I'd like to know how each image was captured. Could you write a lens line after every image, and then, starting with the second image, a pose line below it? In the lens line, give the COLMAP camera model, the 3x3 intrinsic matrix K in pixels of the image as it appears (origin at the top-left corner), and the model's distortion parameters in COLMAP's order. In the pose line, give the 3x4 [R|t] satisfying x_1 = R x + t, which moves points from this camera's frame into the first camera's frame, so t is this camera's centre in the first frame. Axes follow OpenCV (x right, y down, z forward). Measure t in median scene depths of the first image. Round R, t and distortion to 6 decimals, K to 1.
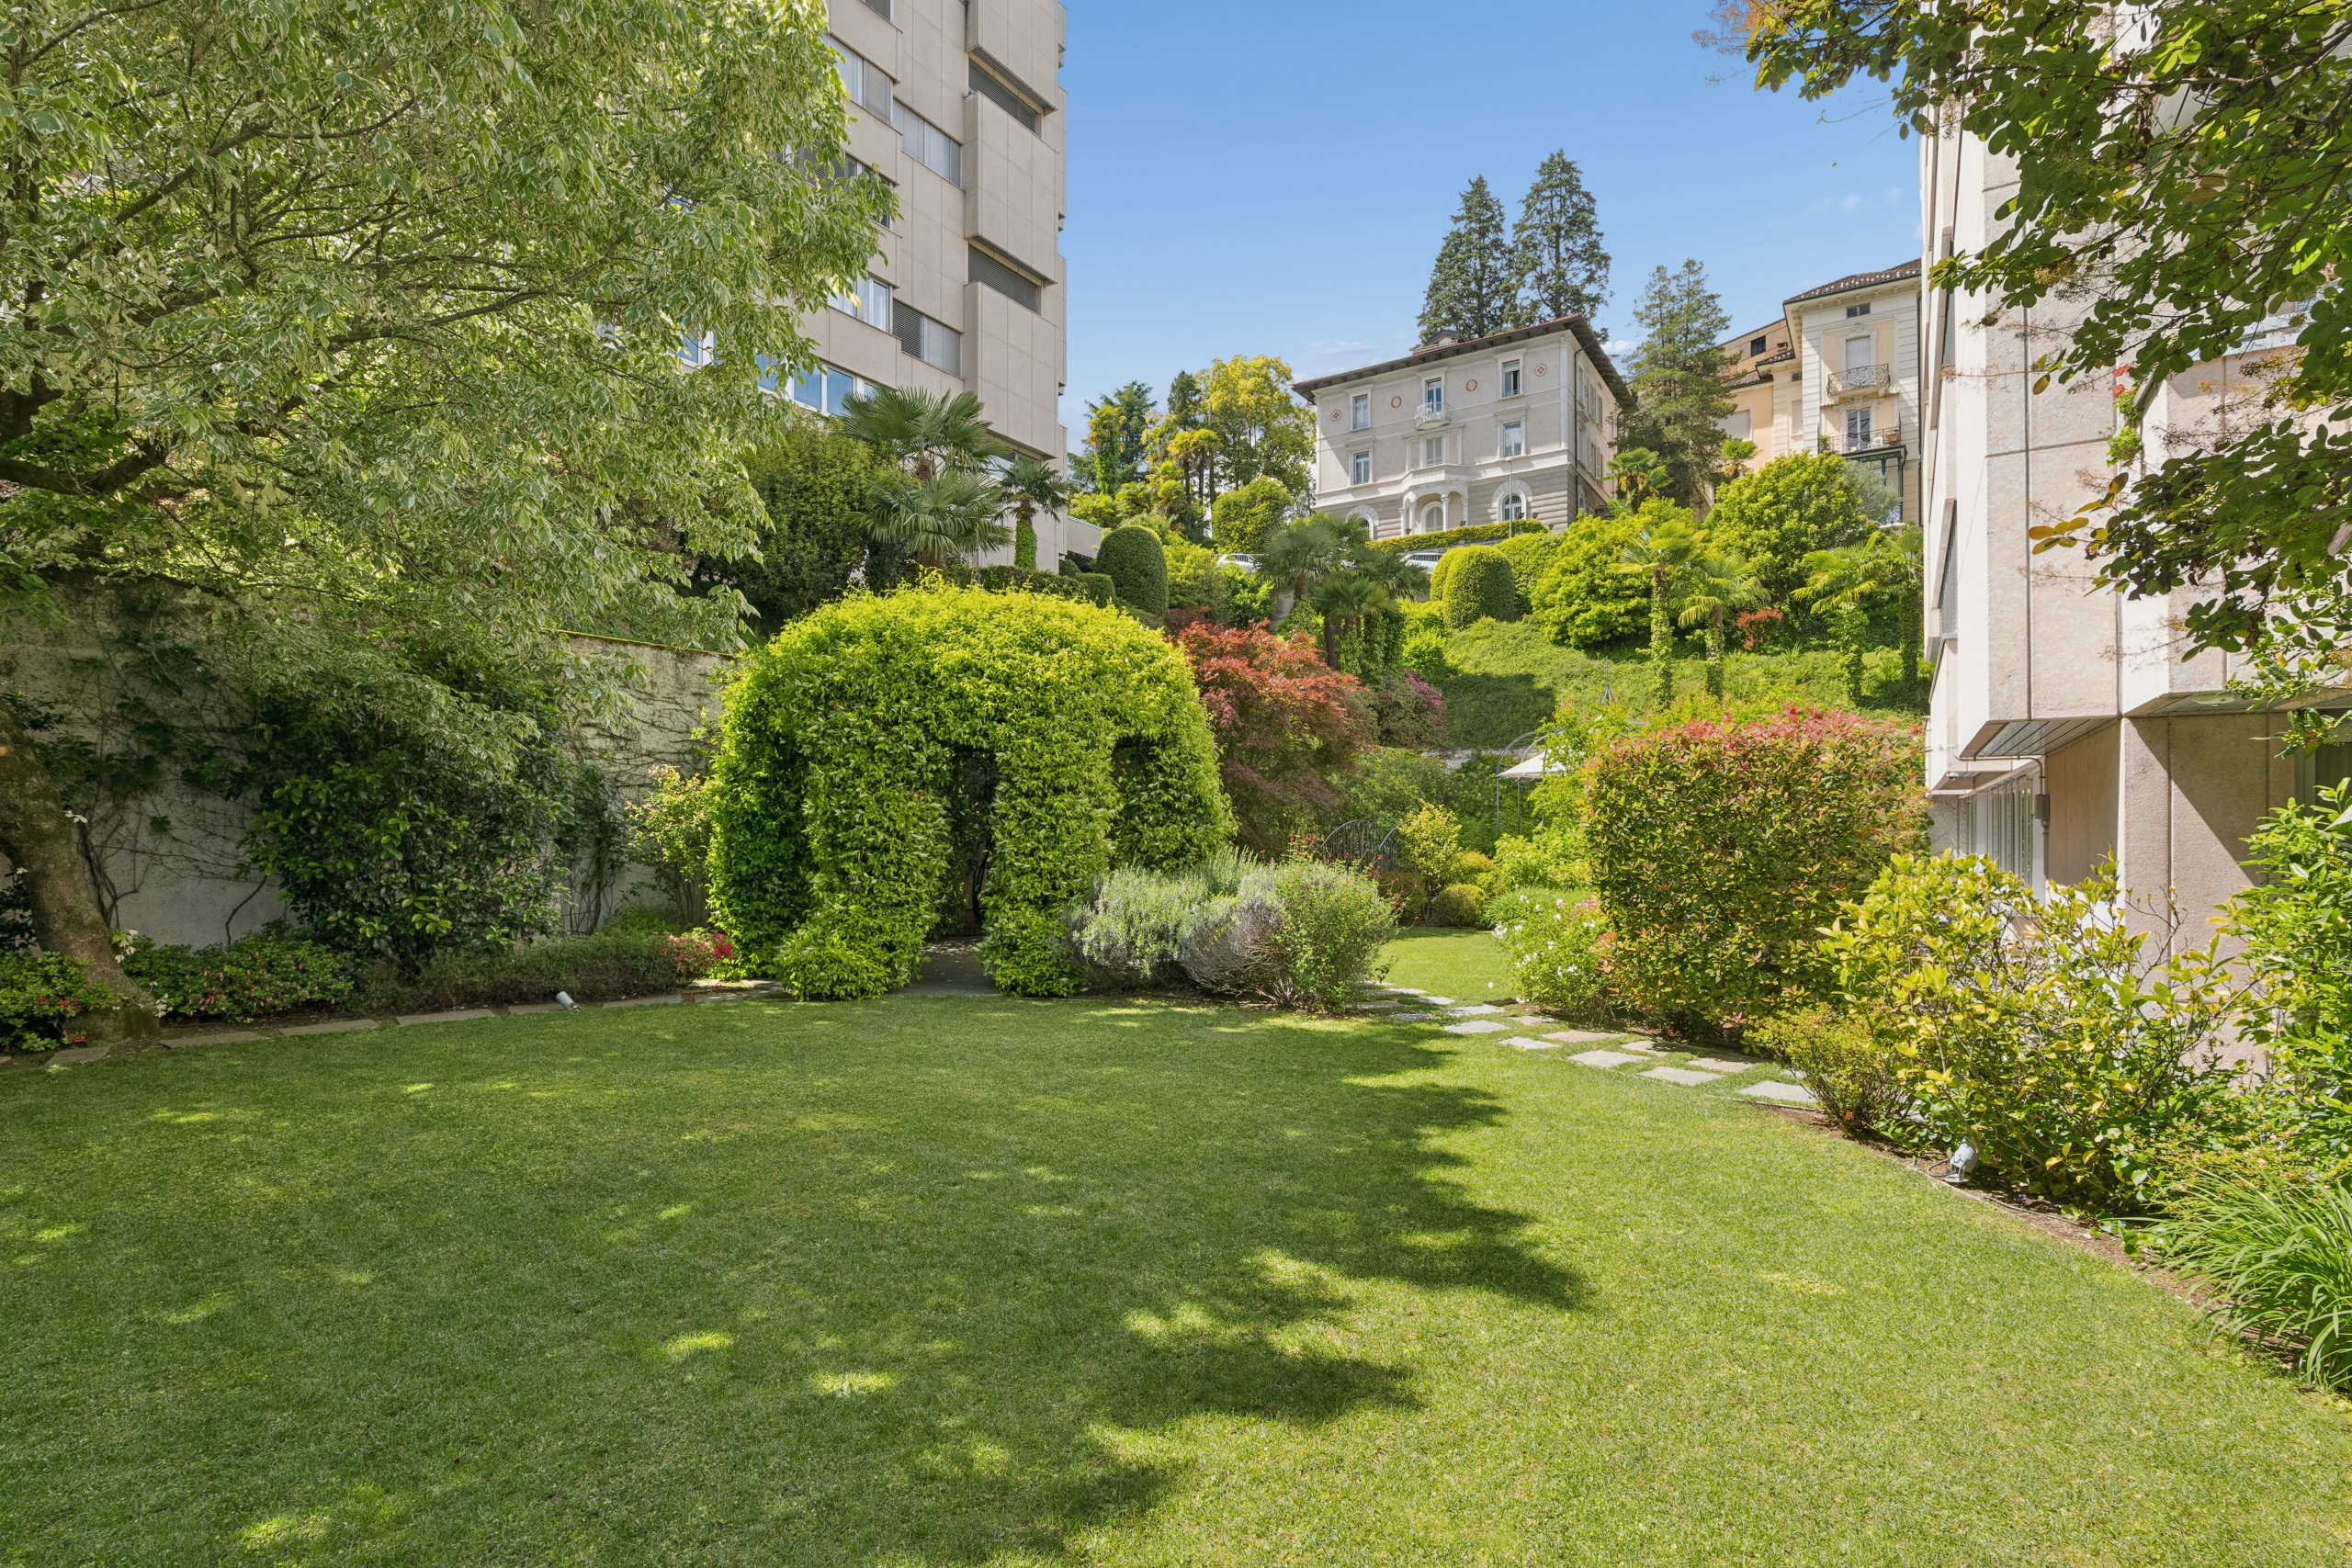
lens RADIAL K [[1113.0, 0, 1170.4], [0, 1113.0, 836.2], [0, 0, 1]] dist [-0.024747, 0.005434]
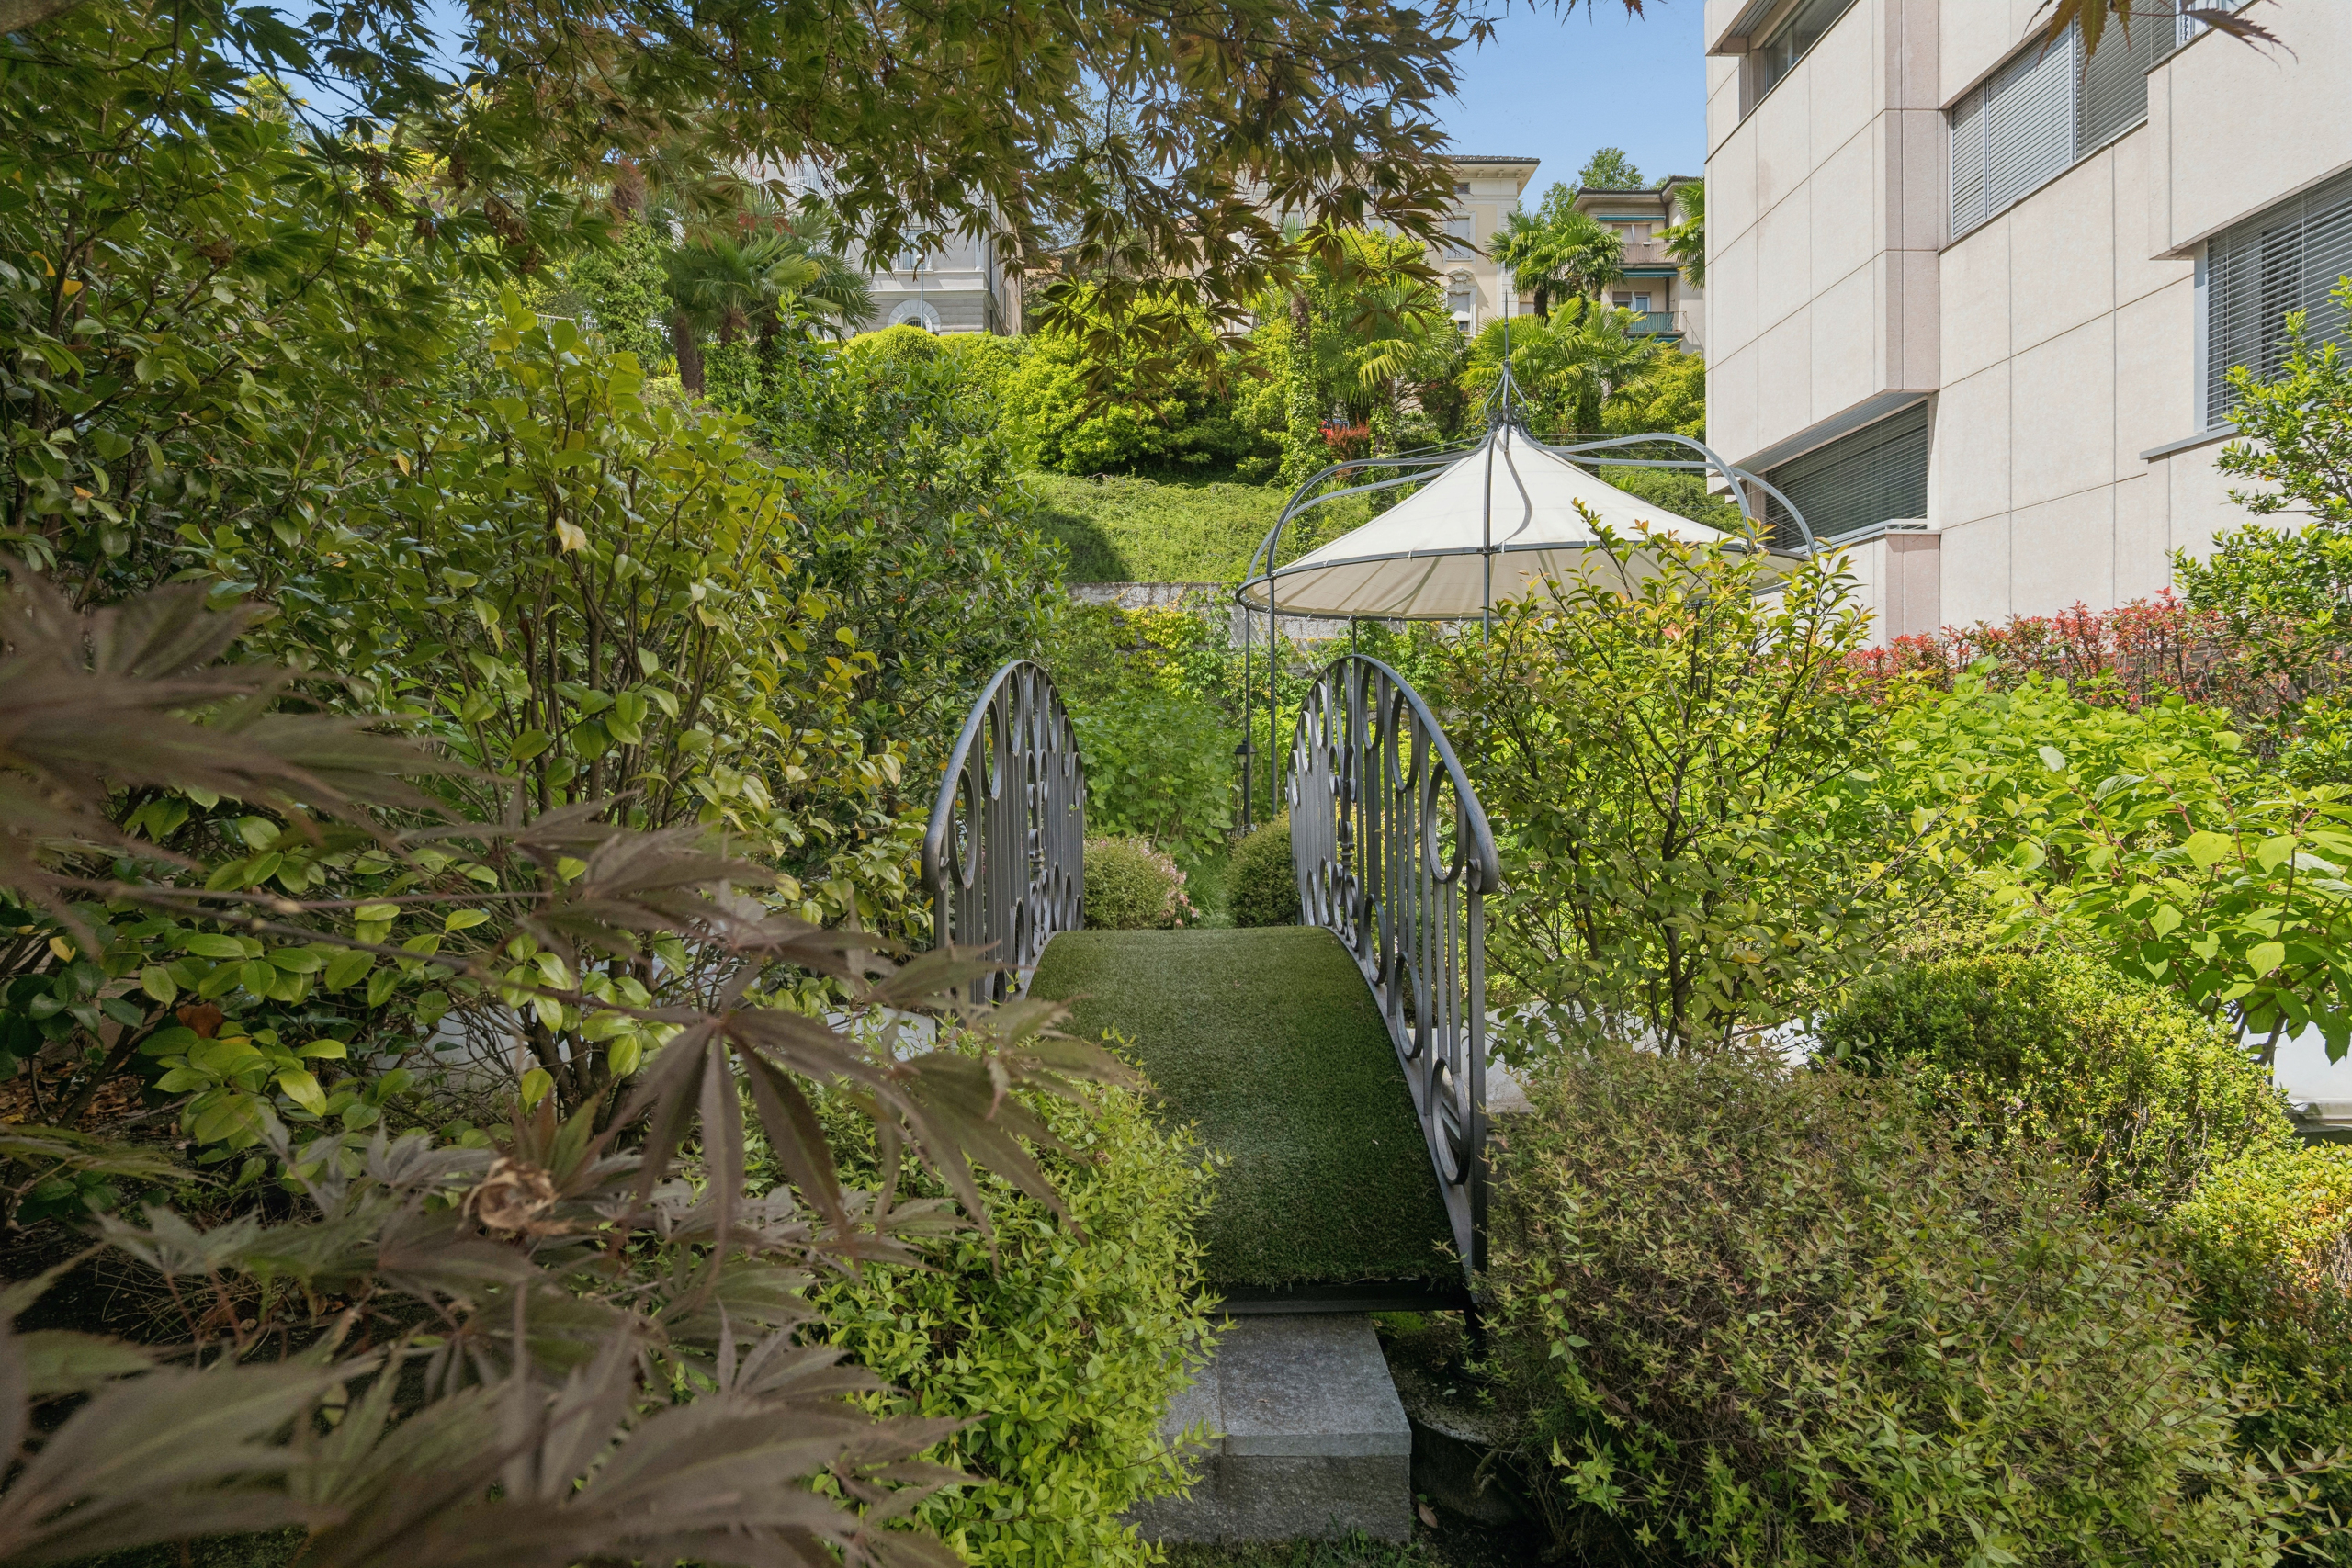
lens RADIAL K [[1113.0, 0, 1171.9], [0, 1113.0, 743.6], [0, 0, 1]] dist [-0.024747, 0.005434]
pose [[0.829298, -0.003227, 0.558797, 0.023508], [0.009868, 0.999912, -0.008870, 0.000347], [-0.558719, 0.012870, 0.829257, 0.253567]]
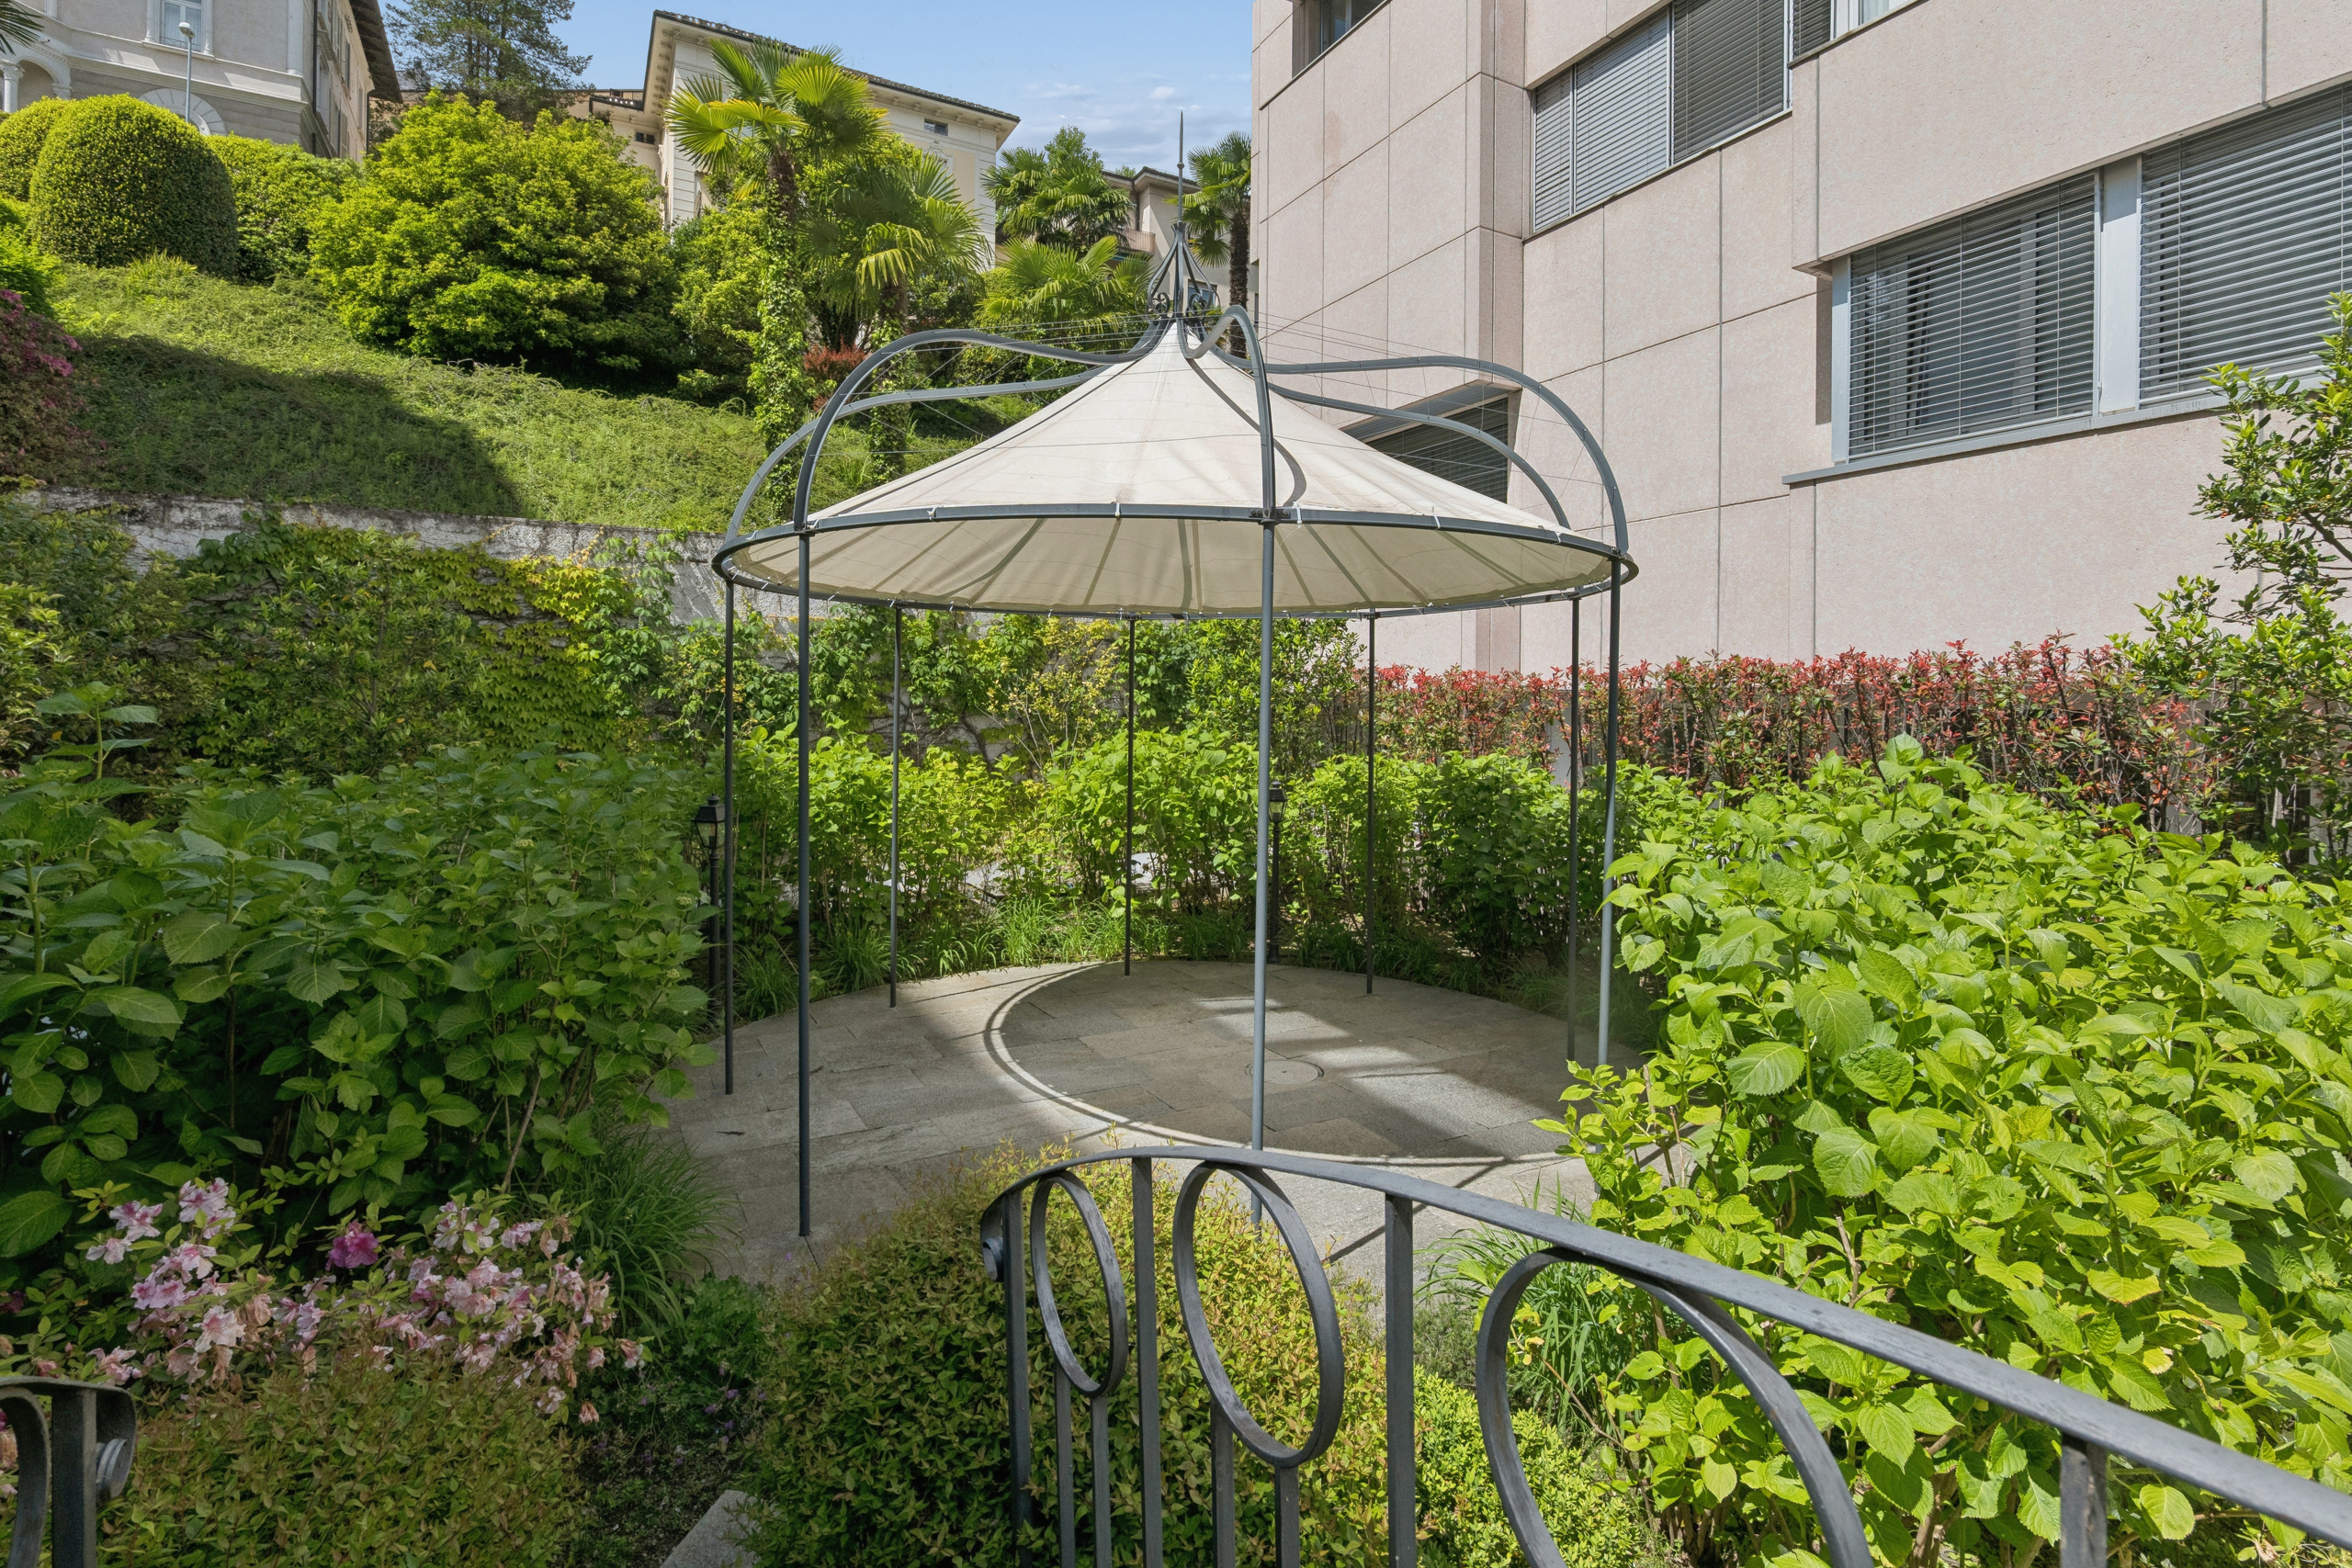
lens RADIAL K [[1113.0, 0, 1179.0], [0, 1113.0, 709.9], [0, 0, 1]] dist [-0.024747, 0.005434]
pose [[0.462053, 0.003738, 0.886844, 0.058475], [0.001042, 0.999988, -0.004758, -0.009307], [-0.886852, 0.003123, 0.462044, 0.304956]]
